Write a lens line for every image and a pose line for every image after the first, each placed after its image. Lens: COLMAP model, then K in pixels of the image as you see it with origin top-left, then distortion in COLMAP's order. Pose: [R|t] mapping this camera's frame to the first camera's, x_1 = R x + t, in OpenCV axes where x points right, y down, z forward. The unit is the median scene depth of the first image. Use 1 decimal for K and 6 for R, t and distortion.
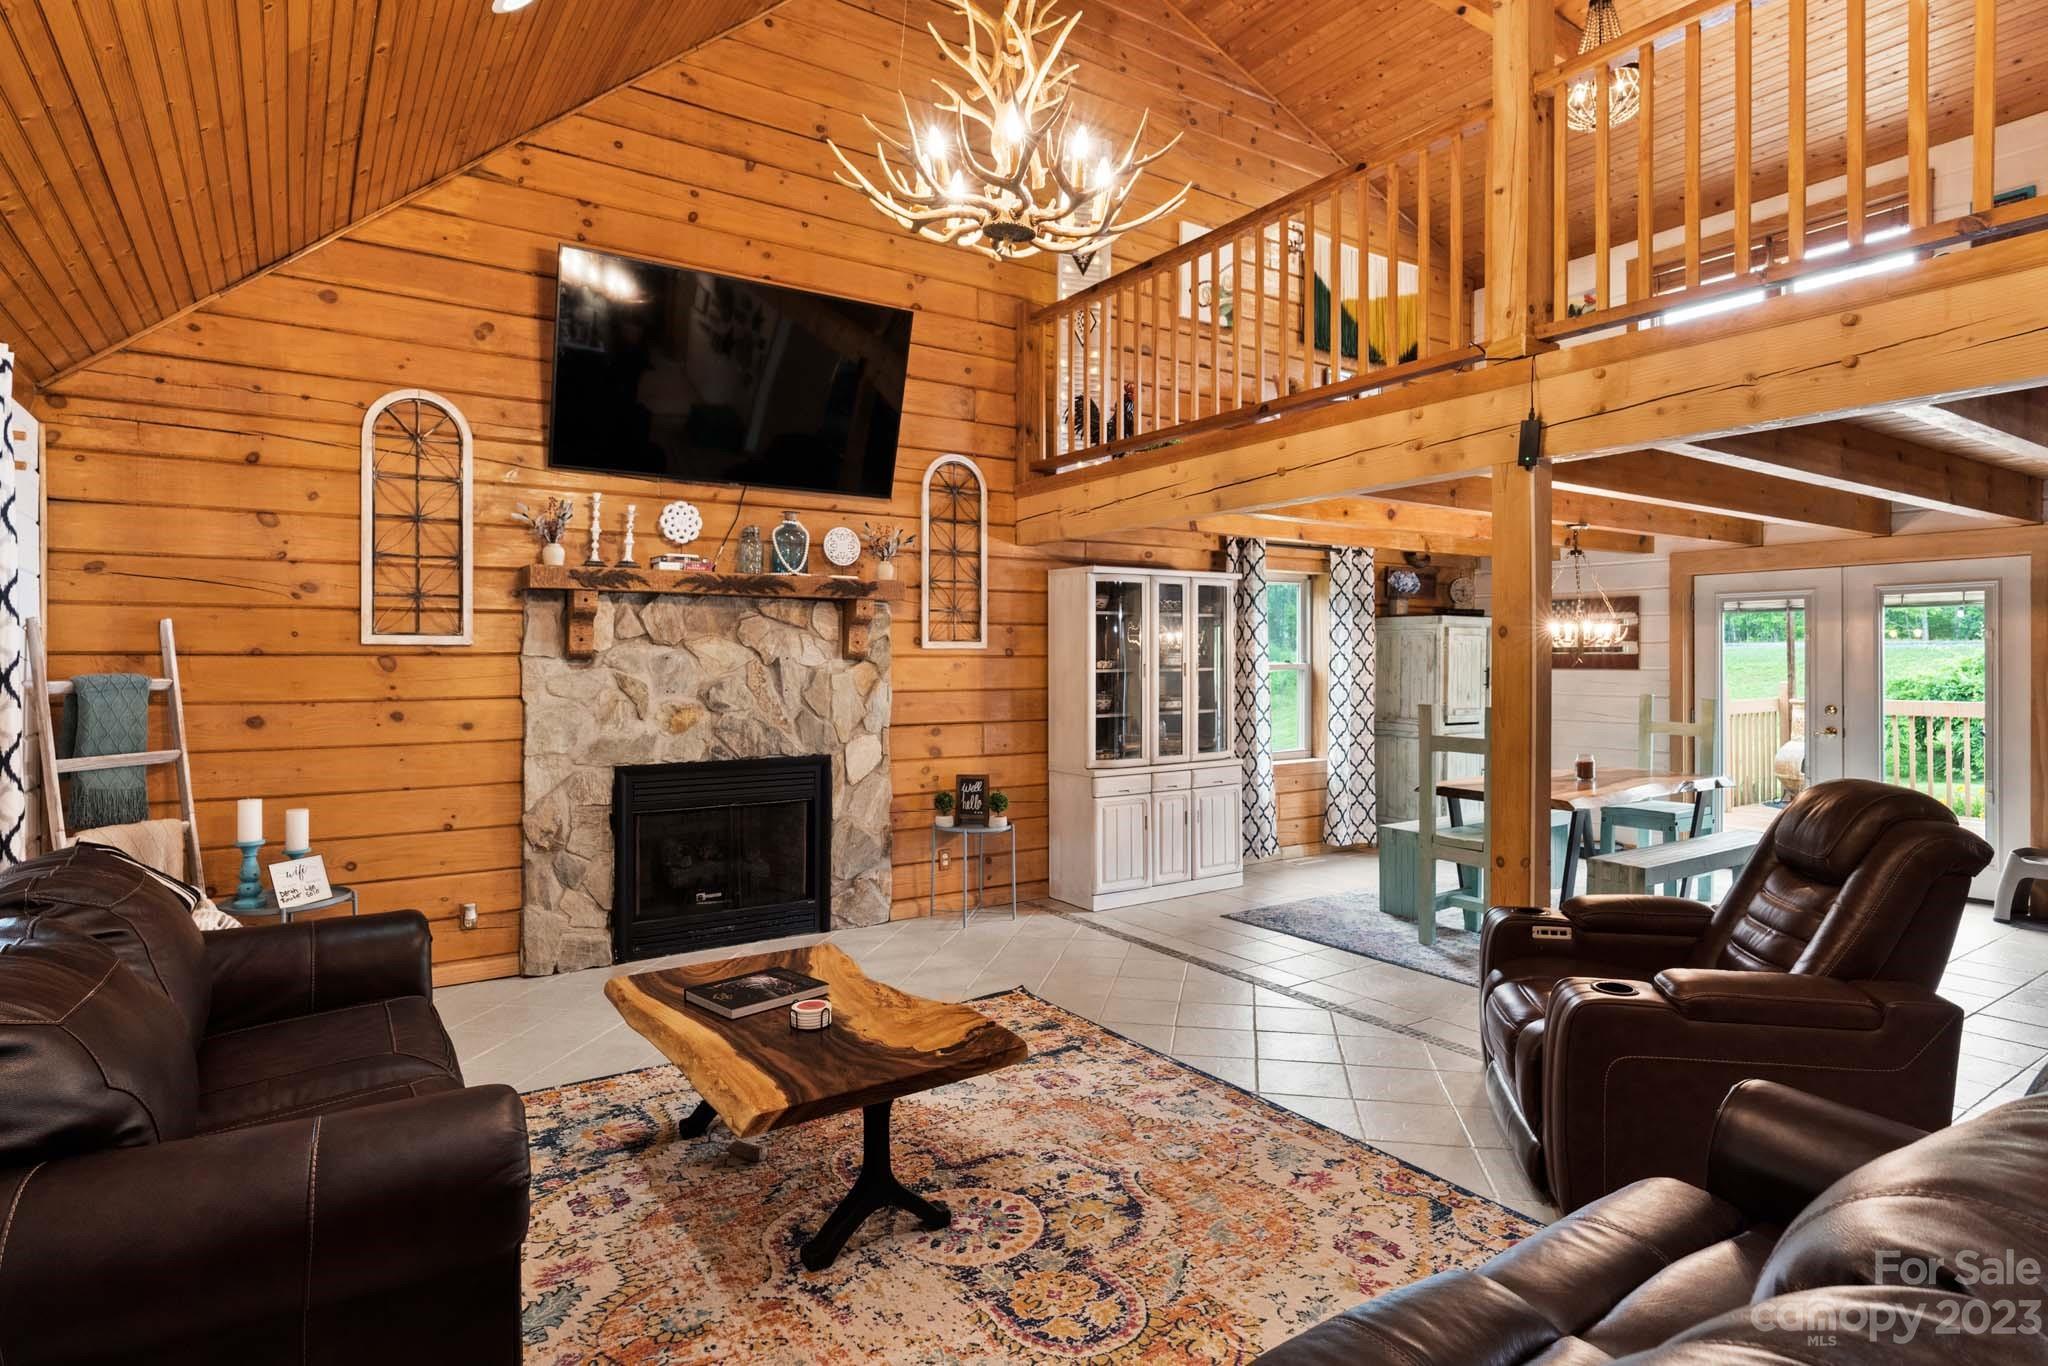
lens RADIAL K [[1088.1, 0, 1027.1], [0, 1088.1, 658.9], [0, 0, 1]] dist [-0.006184, 0.000171]
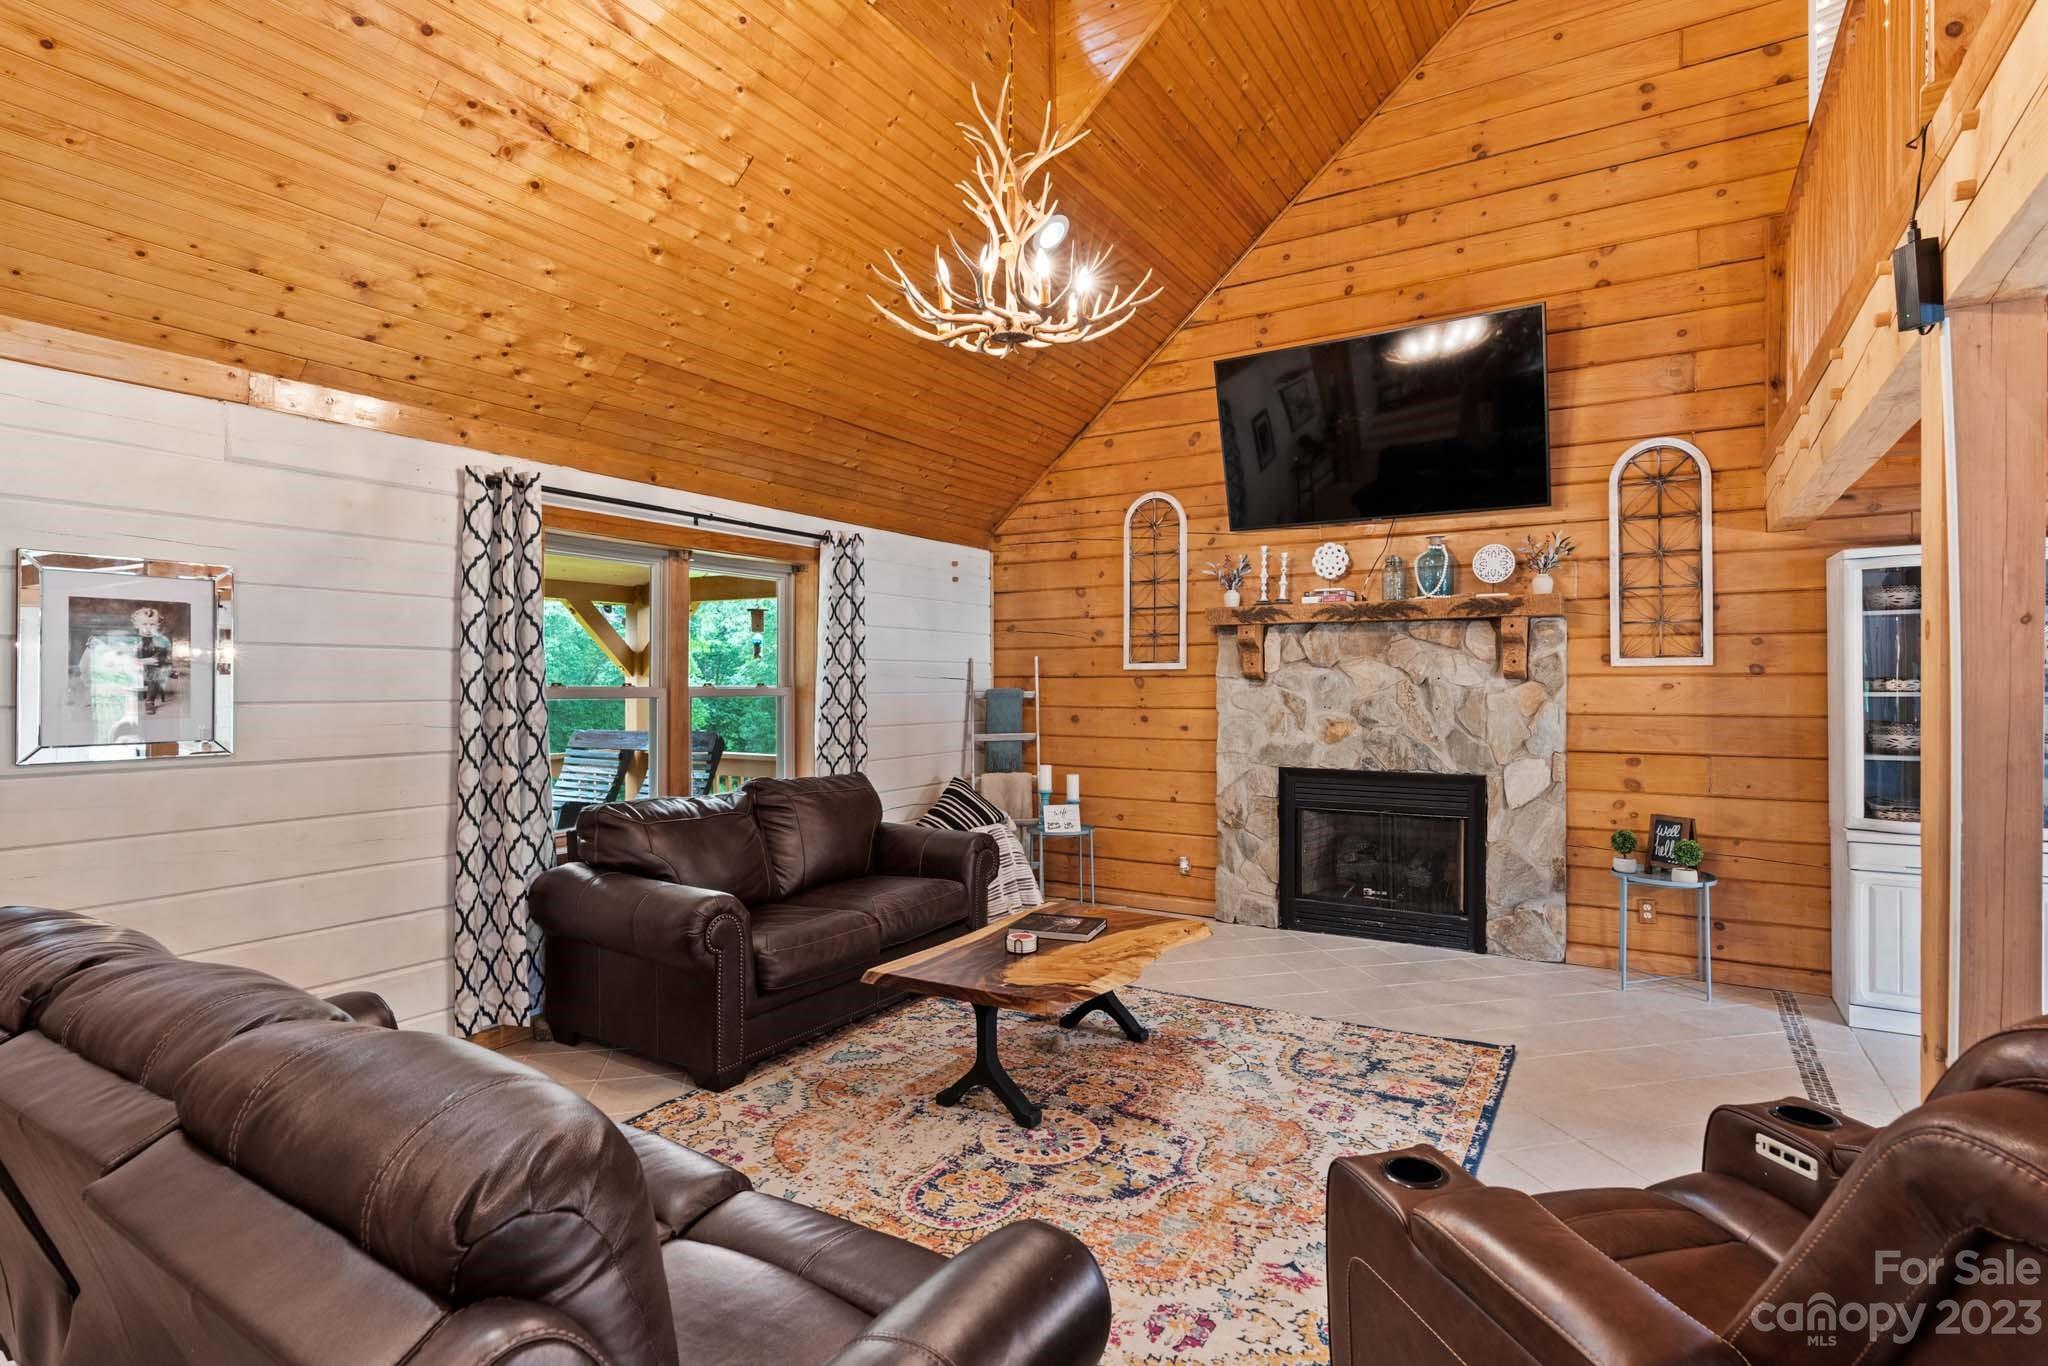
lens RADIAL K [[1004.3, 0, 1038.5], [0, 1004.3, 673.8], [0, 0, 1]] dist [-0.005106, 0.000655]
pose [[0.416528, -0.005989, -0.909103, 0.637206], [0.003443, 0.999982, -0.005010, -0.001438], [0.909117, -0.001043, 0.416541, 0.334182]]
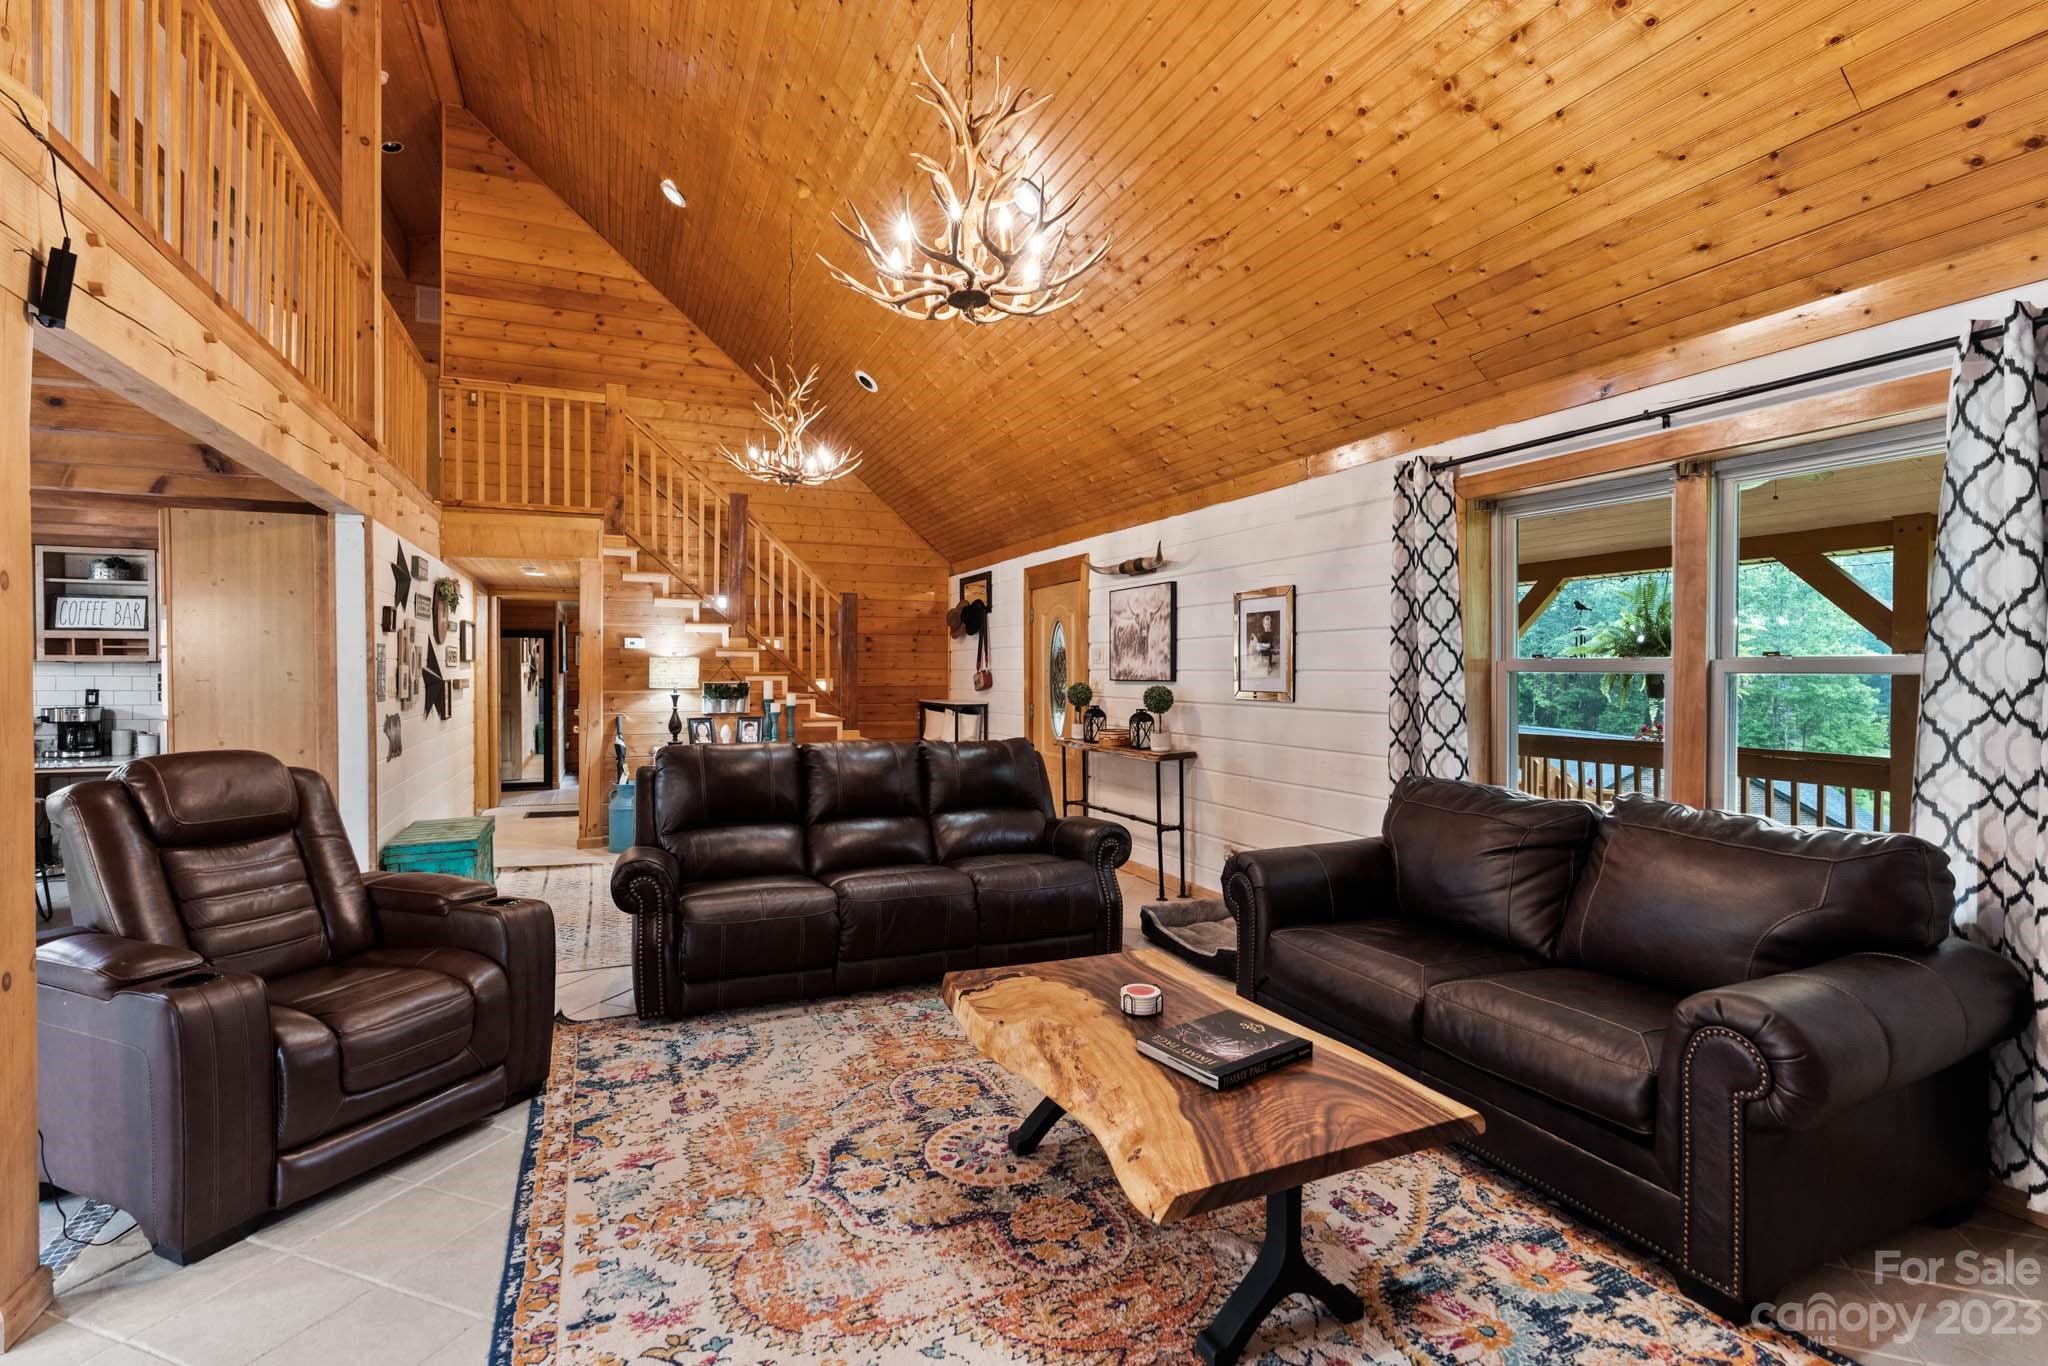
lens RADIAL K [[924.7, 0, 1021.3], [0, 924.7, 677.3], [0, 0, 1]] dist [-0.001346, 0.000602]
pose [[-0.985135, -0.003354, 0.171751, -0.157470], [-0.002894, 0.999992, 0.002929, 0.020770], [-0.171759, 0.002389, -0.985136, 1.240939]]
